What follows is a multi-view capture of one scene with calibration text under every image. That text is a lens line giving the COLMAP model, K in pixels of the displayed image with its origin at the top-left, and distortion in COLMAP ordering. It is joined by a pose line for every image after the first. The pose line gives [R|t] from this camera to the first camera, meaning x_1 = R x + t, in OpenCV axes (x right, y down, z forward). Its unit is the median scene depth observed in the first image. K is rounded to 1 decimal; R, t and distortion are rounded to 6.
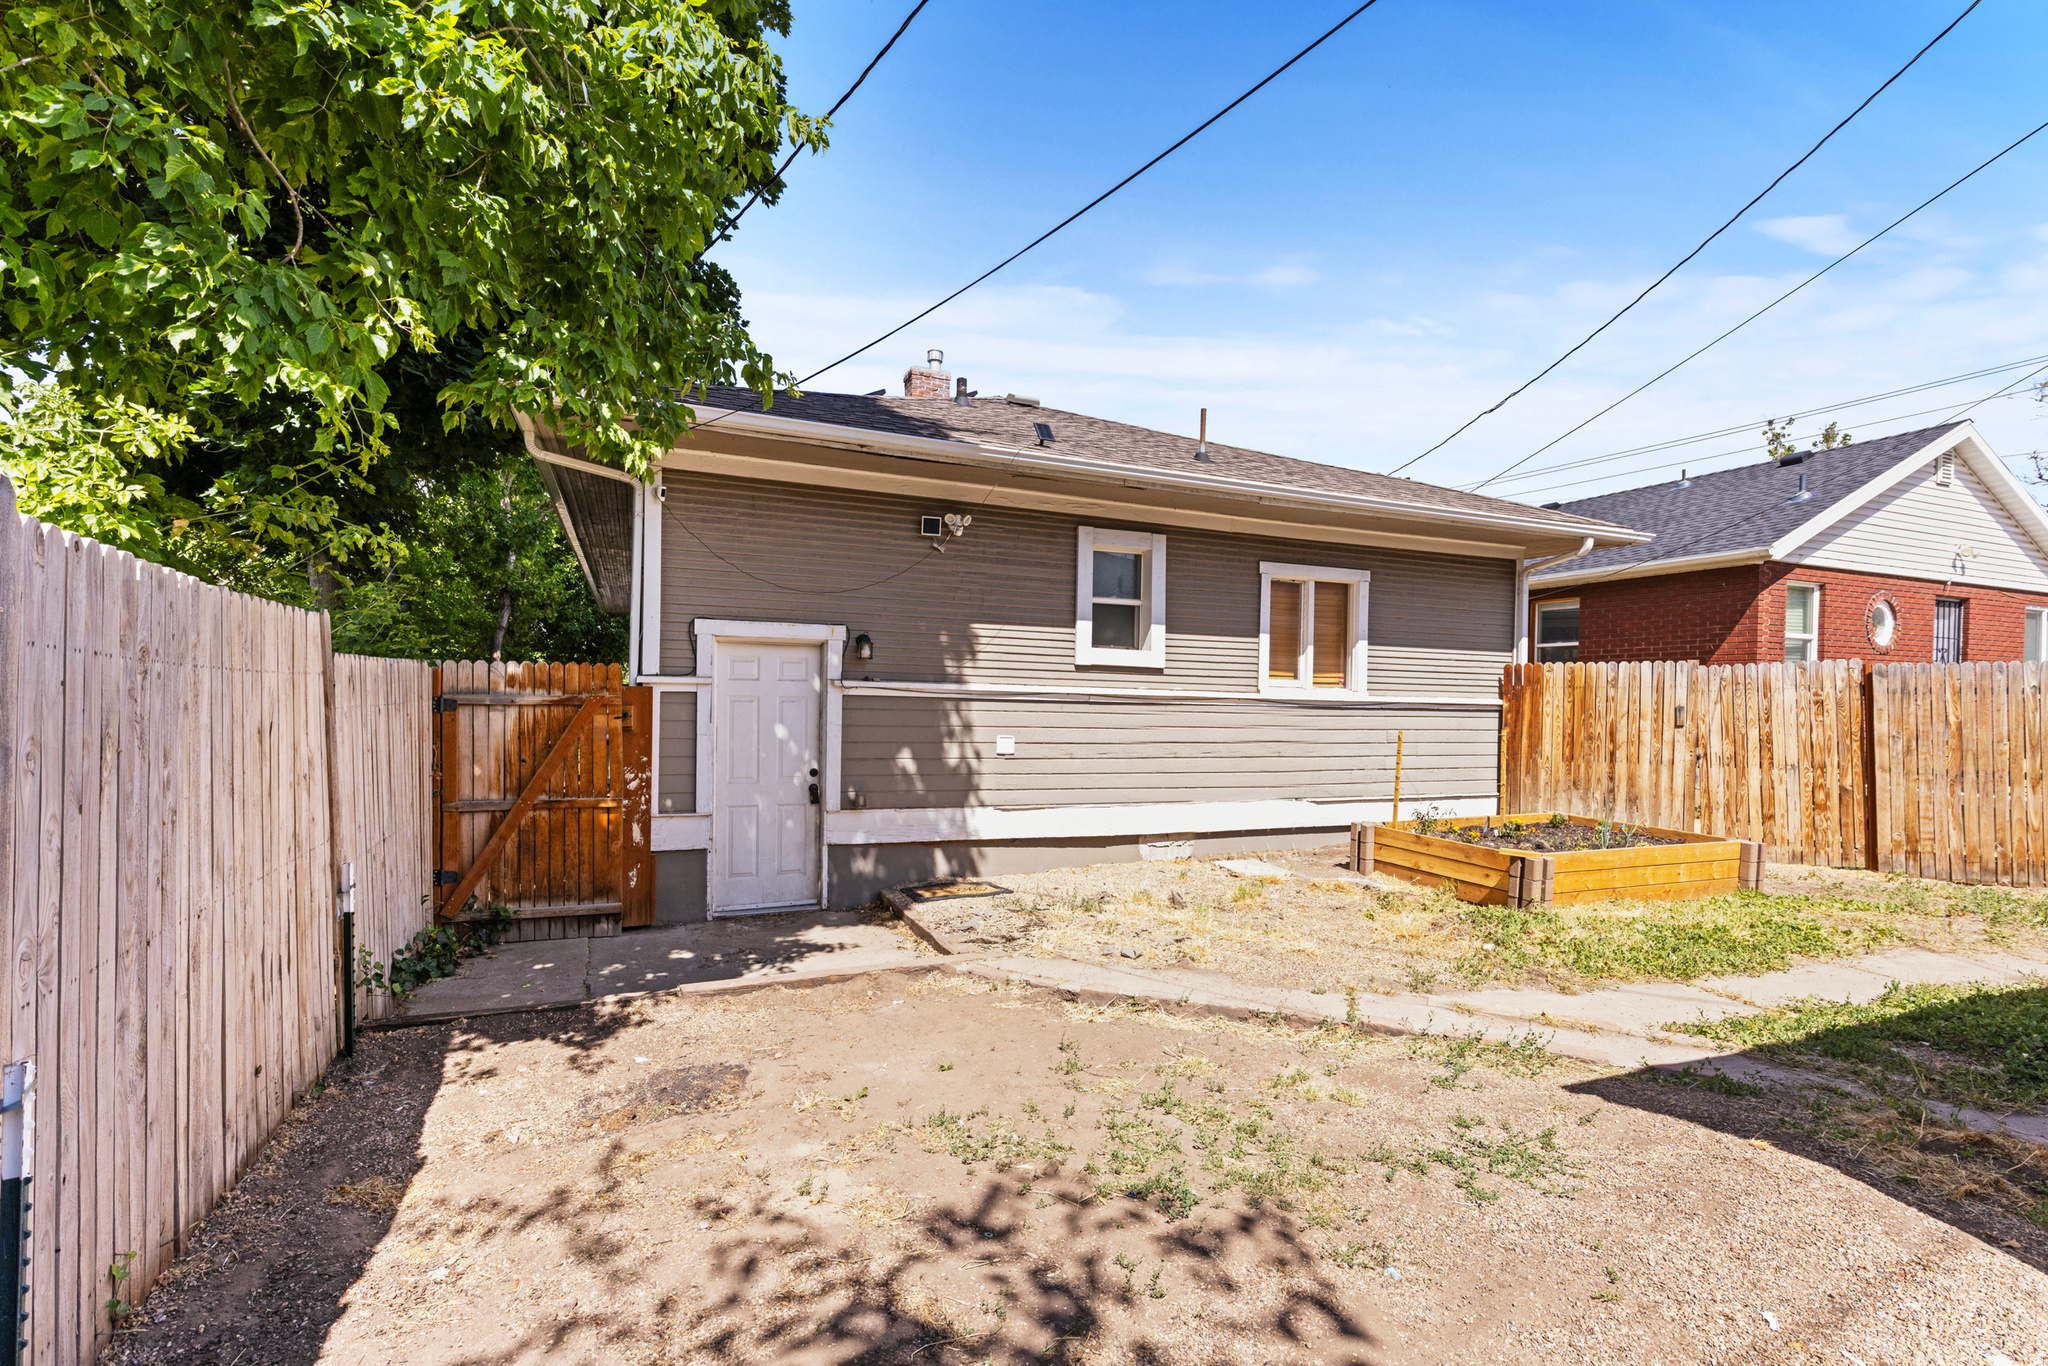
lens RADIAL K [[908.5, 0, 1009.2], [0, 908.5, 691.2], [0, 0, 1]] dist [0.000365, 0.000124]
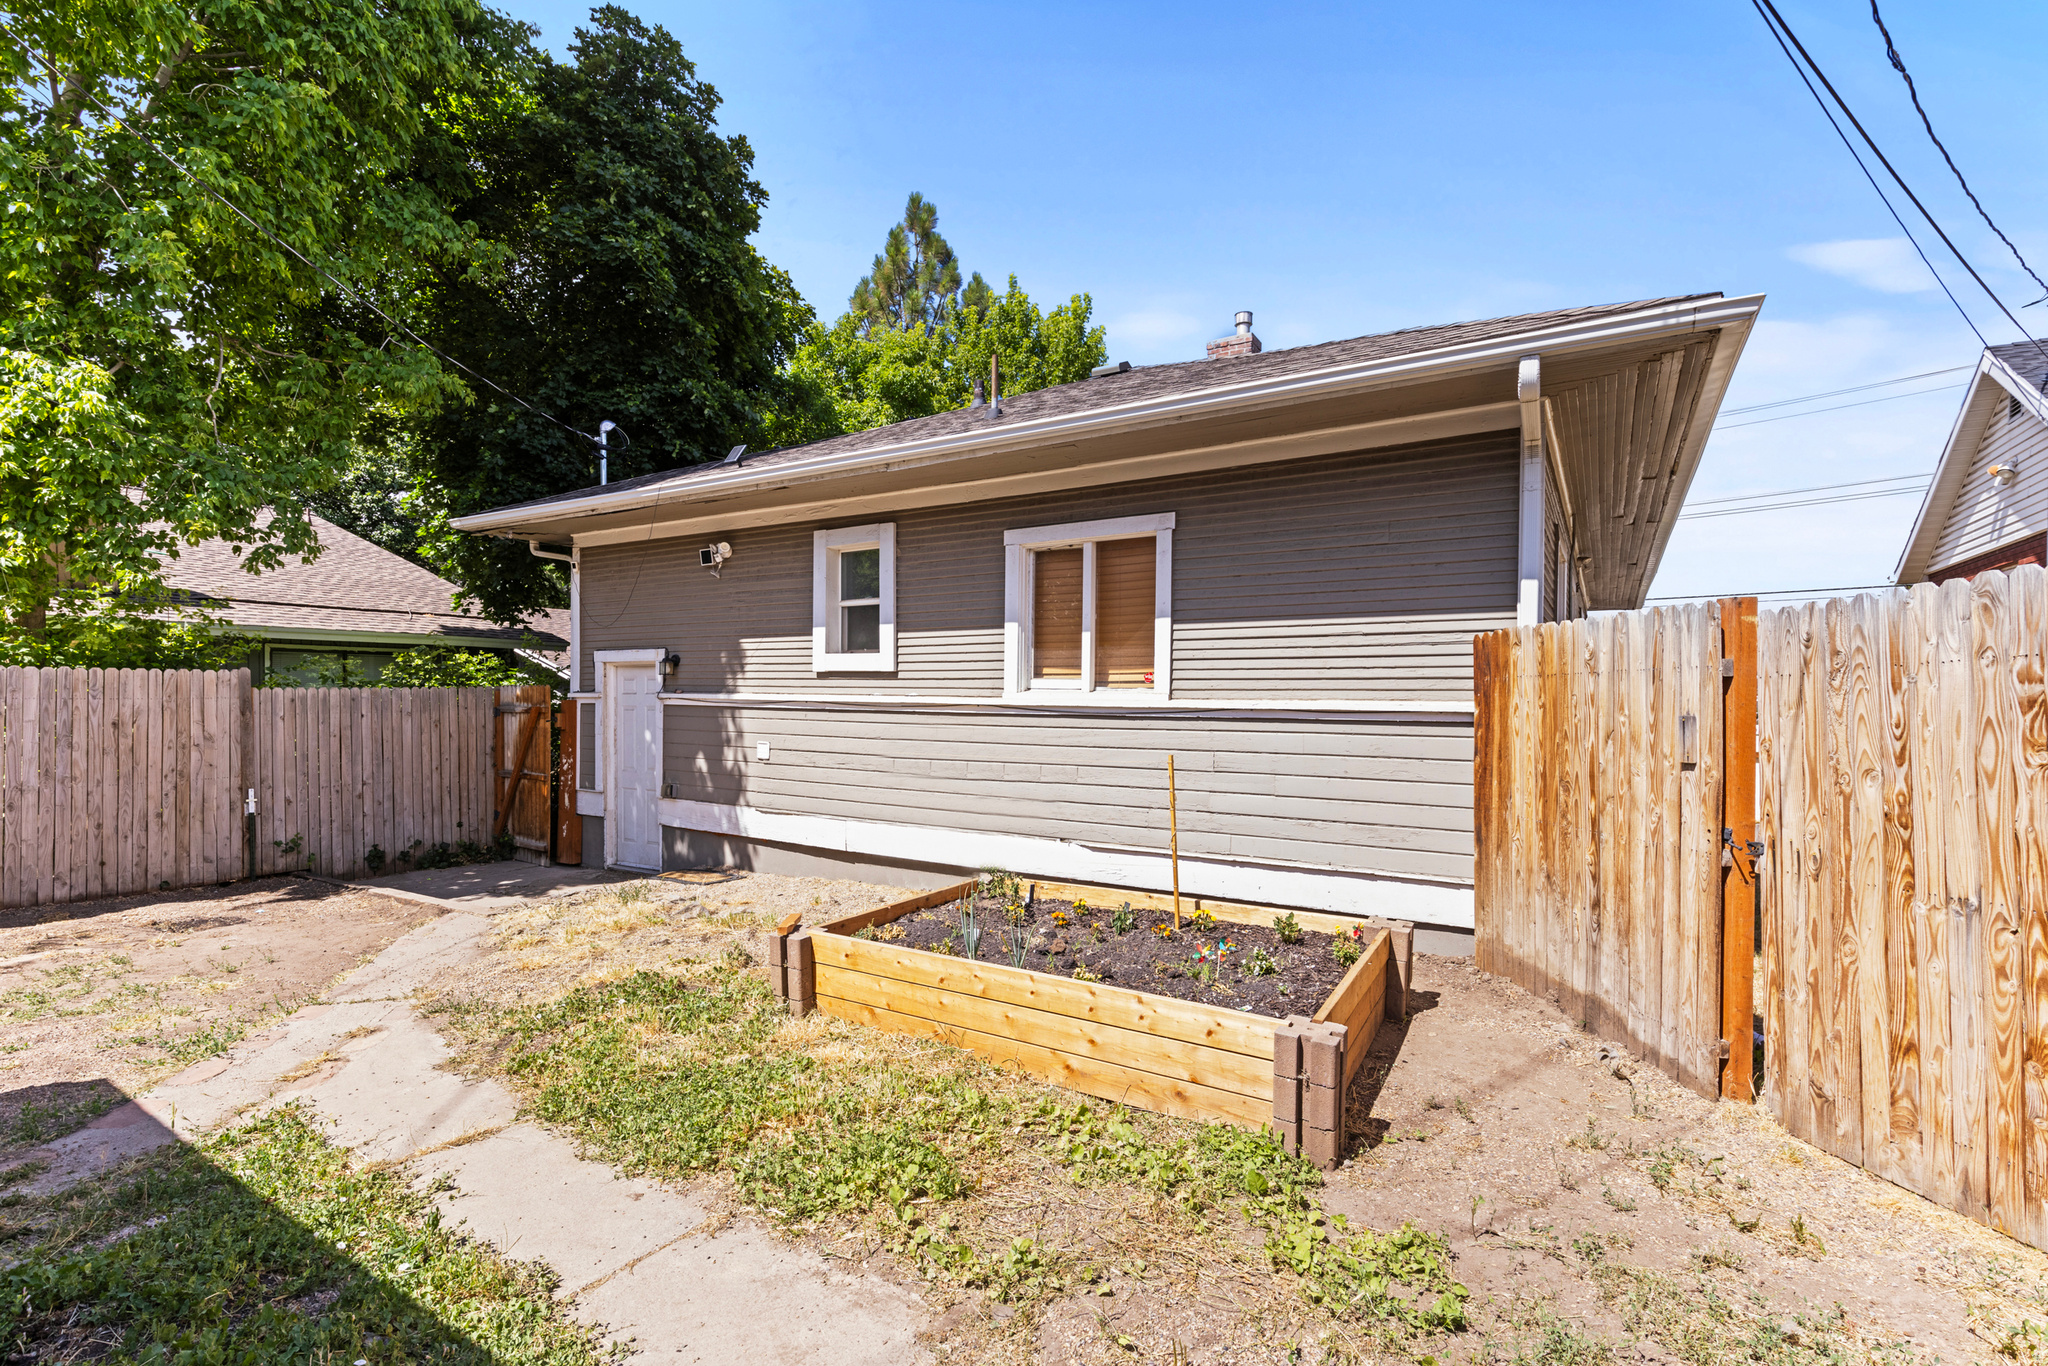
lens RADIAL K [[930.0, 0, 1033.3], [0, 930.0, 683.1], [0, 0, 1]] dist [0.002705, 0.000031]
pose [[0.590944, -0.025818, -0.806300, 0.991087], [0.011346, 0.999655, -0.023694, 0.009133], [0.806633, 0.004854, 0.591033, 0.573721]]
